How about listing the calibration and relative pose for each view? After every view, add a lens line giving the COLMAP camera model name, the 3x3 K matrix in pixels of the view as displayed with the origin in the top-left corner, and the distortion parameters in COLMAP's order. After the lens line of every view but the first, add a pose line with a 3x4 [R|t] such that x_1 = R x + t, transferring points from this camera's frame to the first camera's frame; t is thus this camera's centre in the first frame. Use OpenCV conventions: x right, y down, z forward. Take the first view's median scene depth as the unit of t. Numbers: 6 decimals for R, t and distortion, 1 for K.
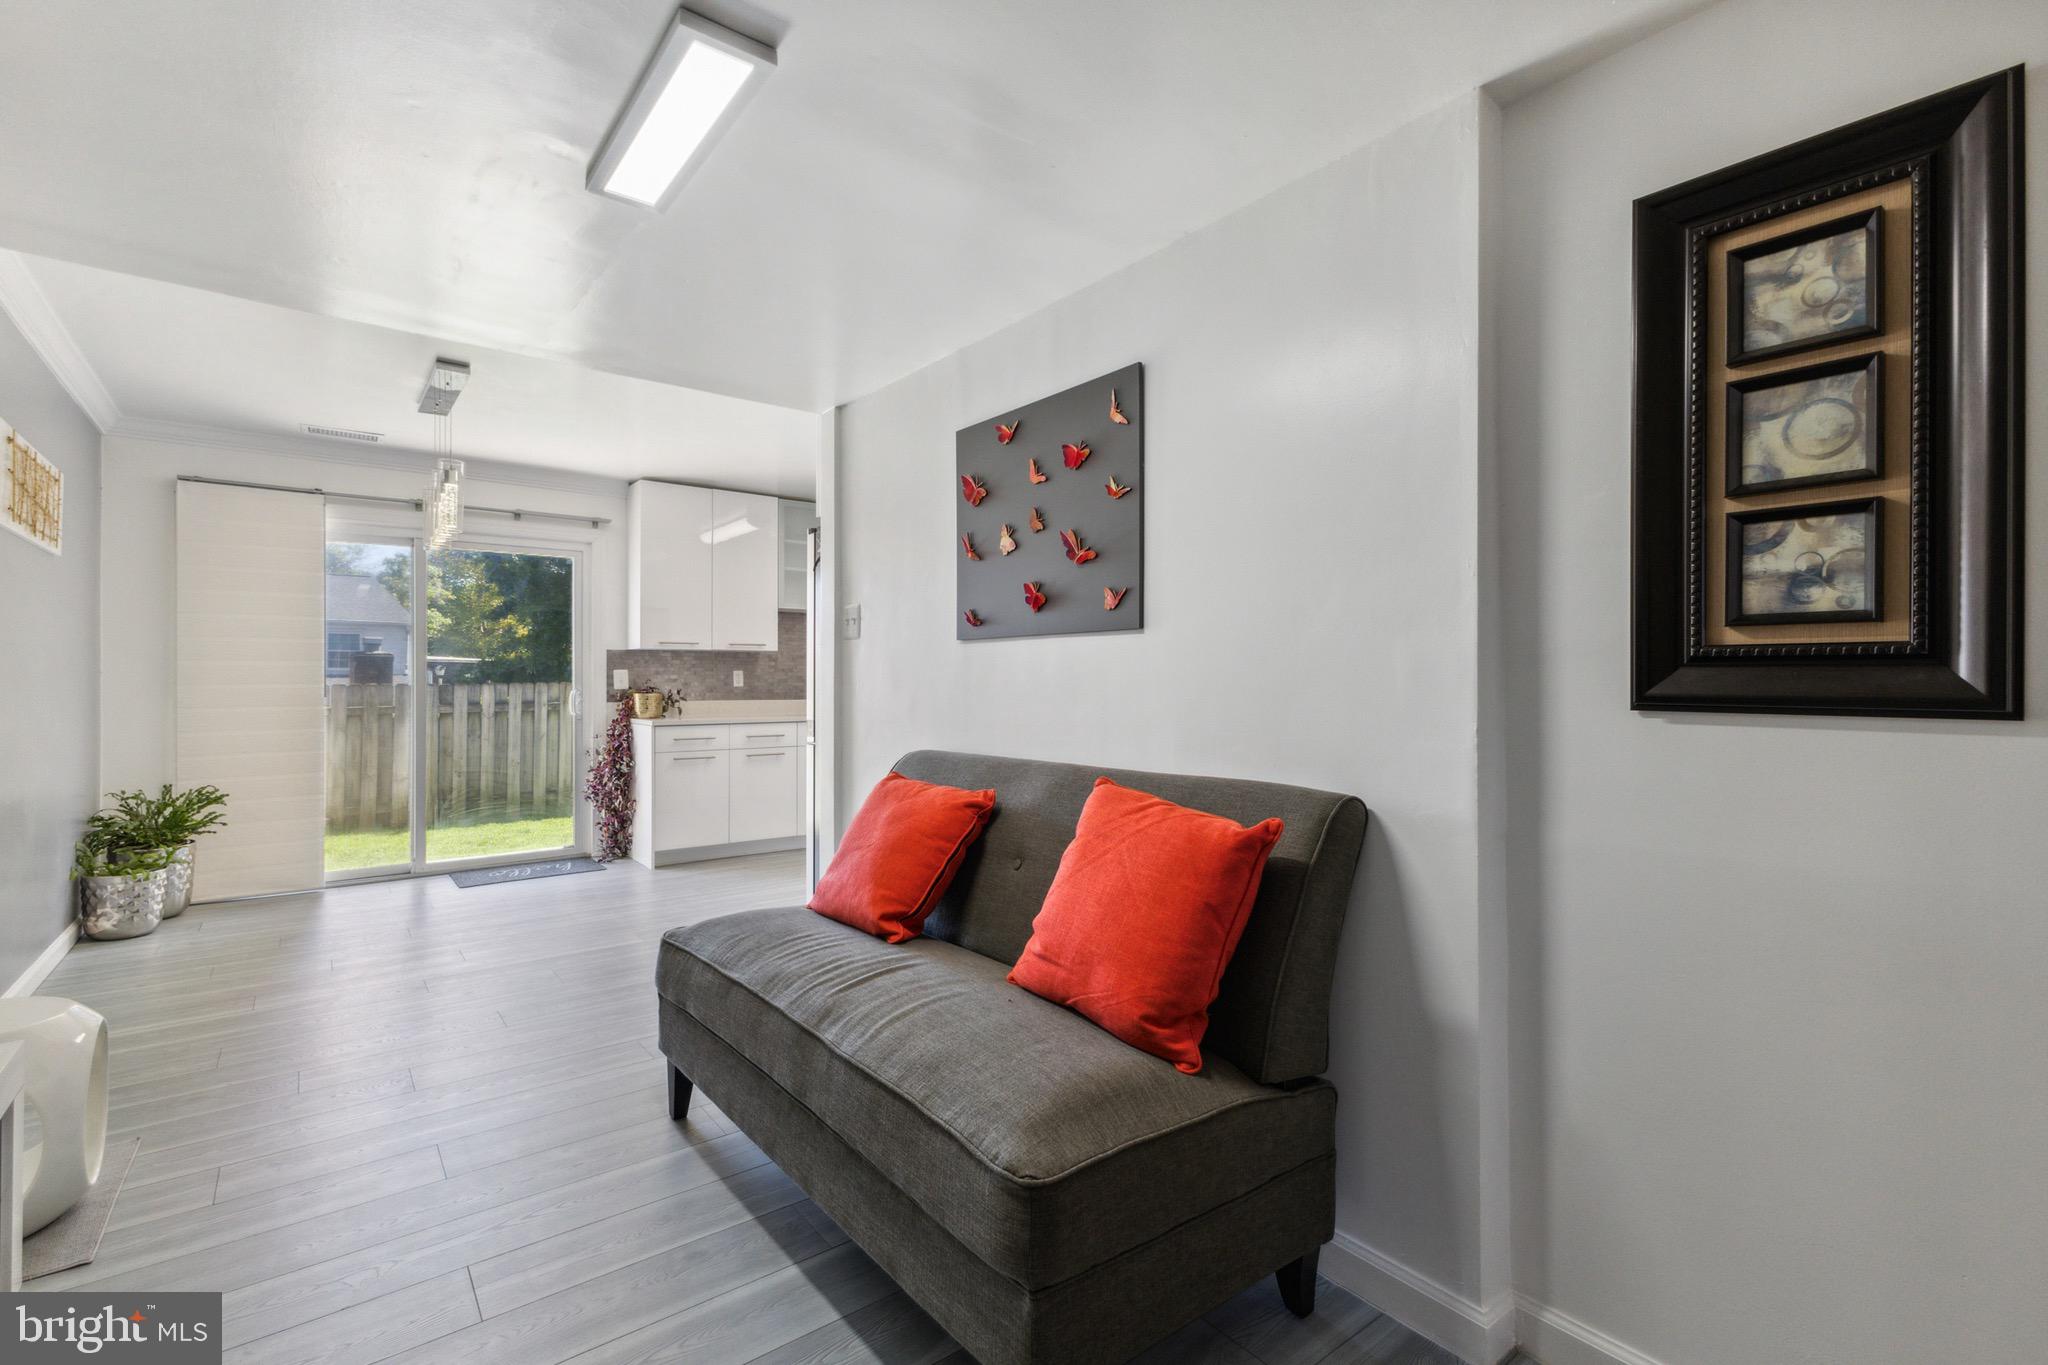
lens RADIAL K [[915.0, 0, 1027.4], [0, 915.0, 673.8], [0, 0, 1]] dist [0.010759, -0.000789]
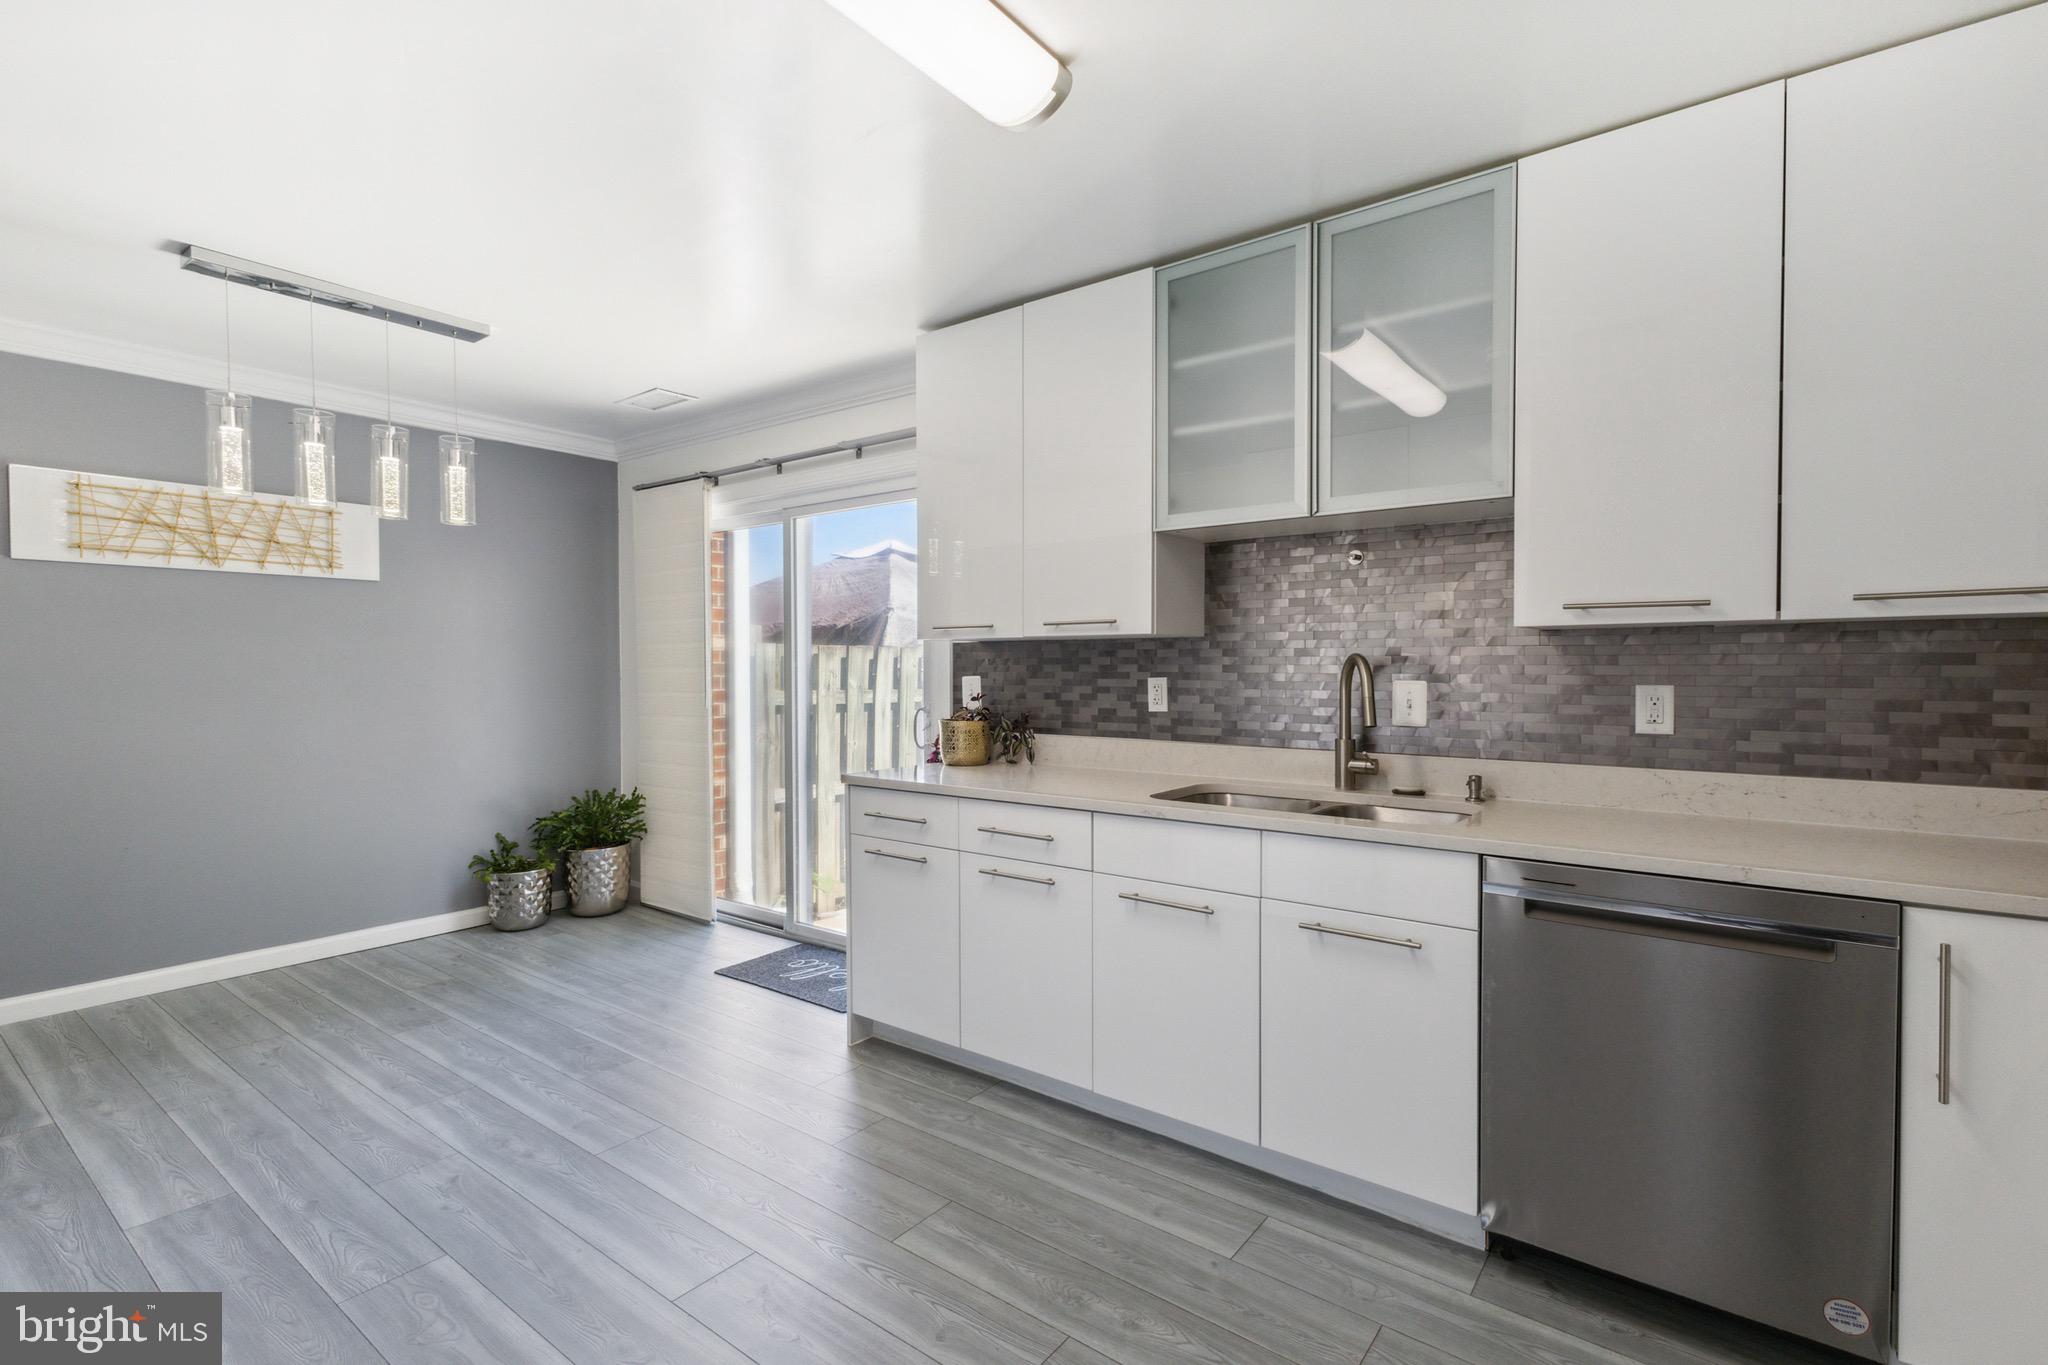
lens RADIAL K [[915.4, 0, 1065.1], [0, 915.4, 681.6], [0, 0, 1]] dist [0.009981, -0.000653]
pose [[0.276664, 0.020286, -0.960753, 0.138332], [0.008398, 0.999688, 0.023526, -0.014247], [0.960930, -0.014577, 0.276407, 0.914033]]
